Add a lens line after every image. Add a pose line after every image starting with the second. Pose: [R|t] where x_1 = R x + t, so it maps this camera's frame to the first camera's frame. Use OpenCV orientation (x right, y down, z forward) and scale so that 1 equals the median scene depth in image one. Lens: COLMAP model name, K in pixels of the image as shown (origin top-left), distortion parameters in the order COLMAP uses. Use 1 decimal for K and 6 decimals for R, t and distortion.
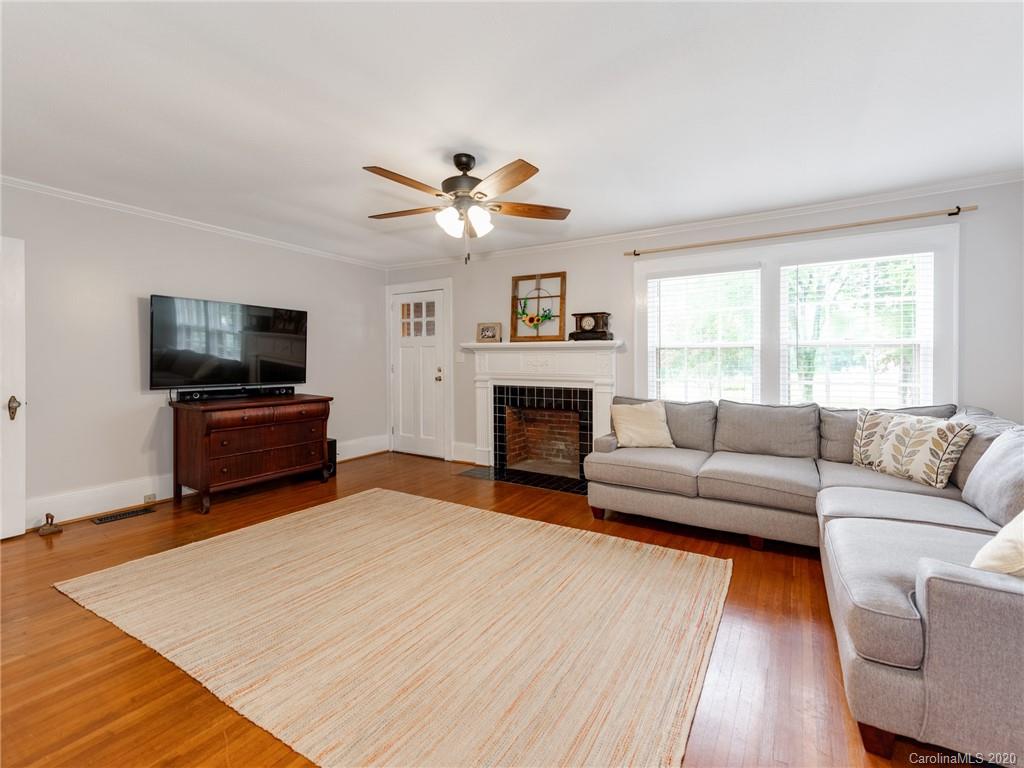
lens RADIAL K [[417.4, 0, 512.0], [0, 417.4, 370.4], [0, 0, 1]] dist [0.015529, -0.000343]
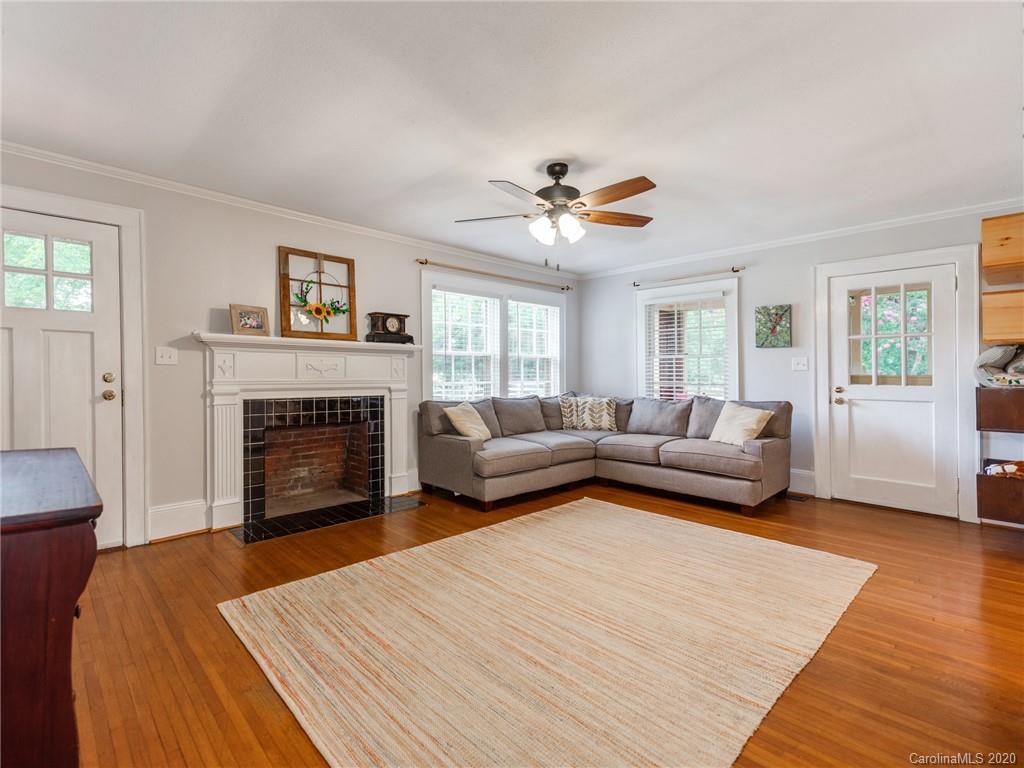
lens RADIAL K [[470.5, 0, 486.2], [0, 470.5, 369.1], [0, 0, 1]] dist [0.028559, -0.000207]
pose [[0.332717, 0.000802, 0.943026, -0.722160], [0.008715, 0.999954, -0.003925, -0.008262], [-0.942987, 0.009524, 0.332695, 0.450253]]
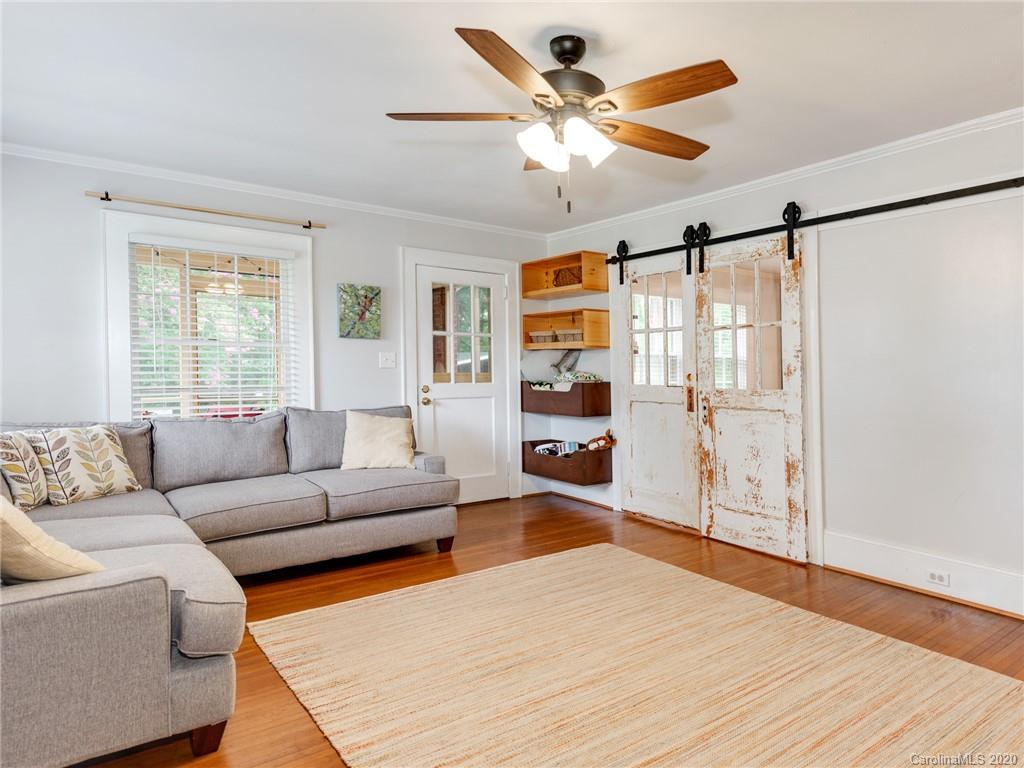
lens RADIAL K [[657.5, 0, 525.3], [0, 657.5, 358.8], [0, 0, 1]] dist [0.022055, -0.003583]
pose [[-0.905125, -0.002599, 0.425138, -0.262633], [-0.003716, 0.999991, -0.001798, -0.018442], [-0.425130, -0.003207, -0.905127, 1.110467]]
